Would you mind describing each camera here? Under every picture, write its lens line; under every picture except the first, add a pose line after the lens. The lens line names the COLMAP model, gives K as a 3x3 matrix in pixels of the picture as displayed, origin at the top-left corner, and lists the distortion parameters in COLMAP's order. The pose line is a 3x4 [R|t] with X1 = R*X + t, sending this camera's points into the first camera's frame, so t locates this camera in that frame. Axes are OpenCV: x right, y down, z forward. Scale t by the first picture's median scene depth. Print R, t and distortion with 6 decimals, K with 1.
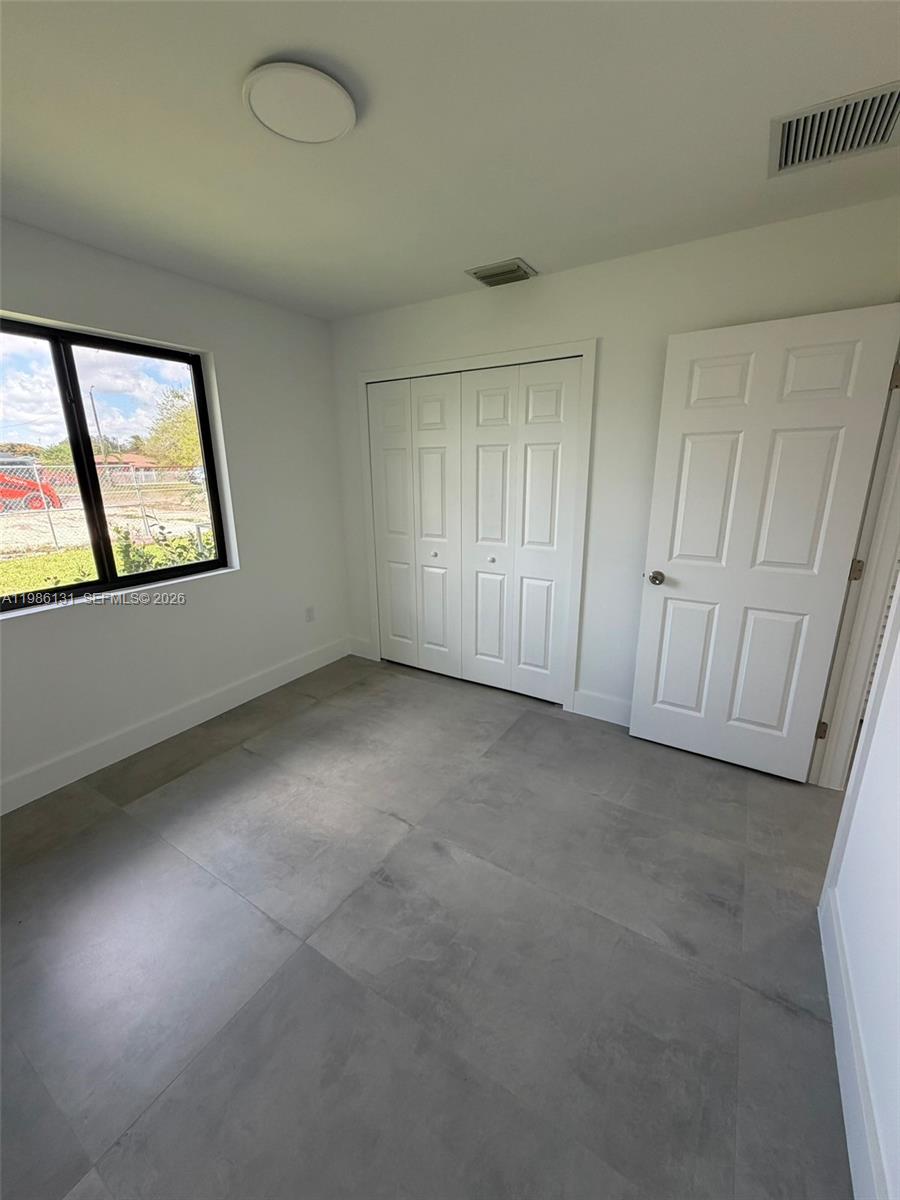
lens RADIAL K [[491.8, 0, 443.6], [0, 491.8, 595.7], [0, 0, 1]] dist [-0.002084, -0.000240]
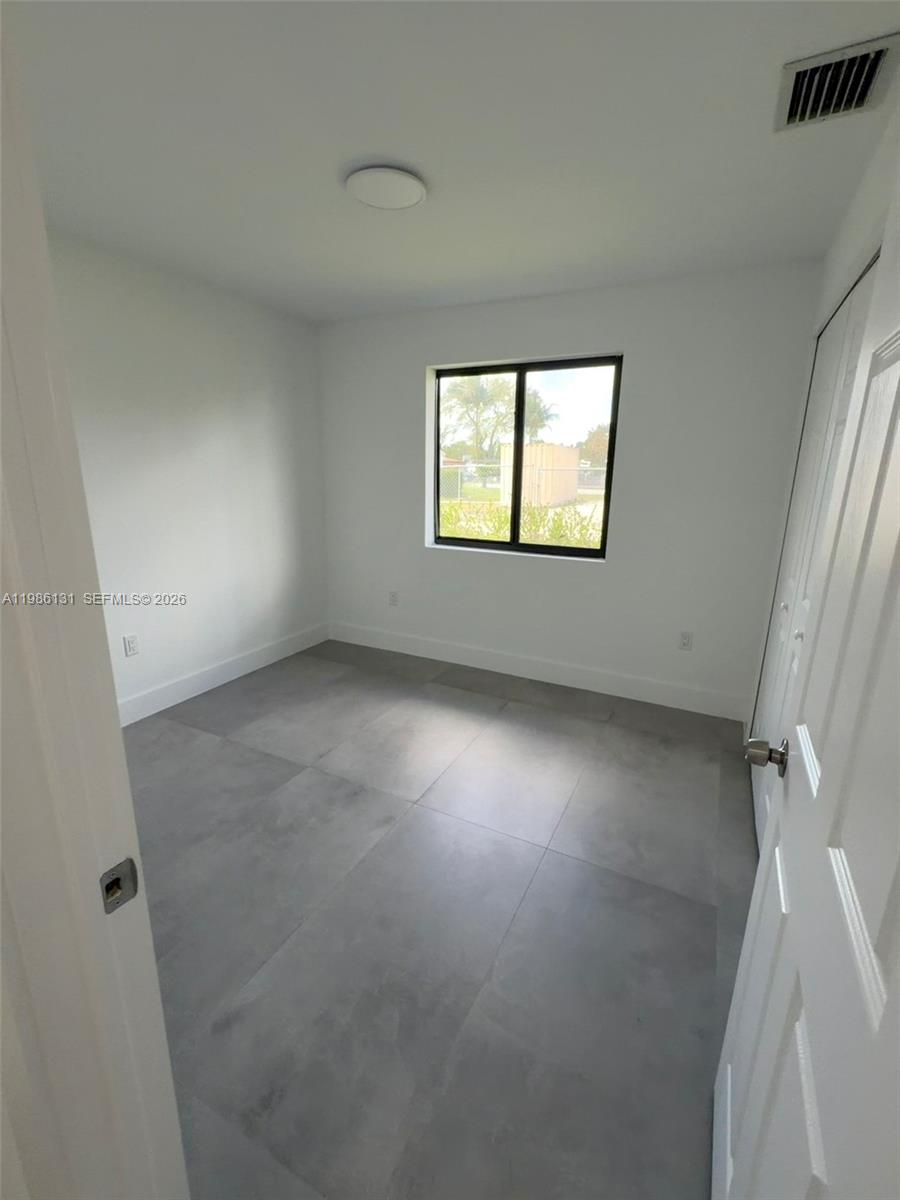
lens RADIAL K [[533.4, 0, 450.8], [0, 533.4, 599.8], [0, 0, 1]] dist [0.004699, -0.000228]
pose [[0.075103, 0.256016, -0.963751, 0.771837], [-0.269979, 0.935604, 0.227500, -0.176484], [0.959933, 0.243107, 0.139385, 0.673147]]
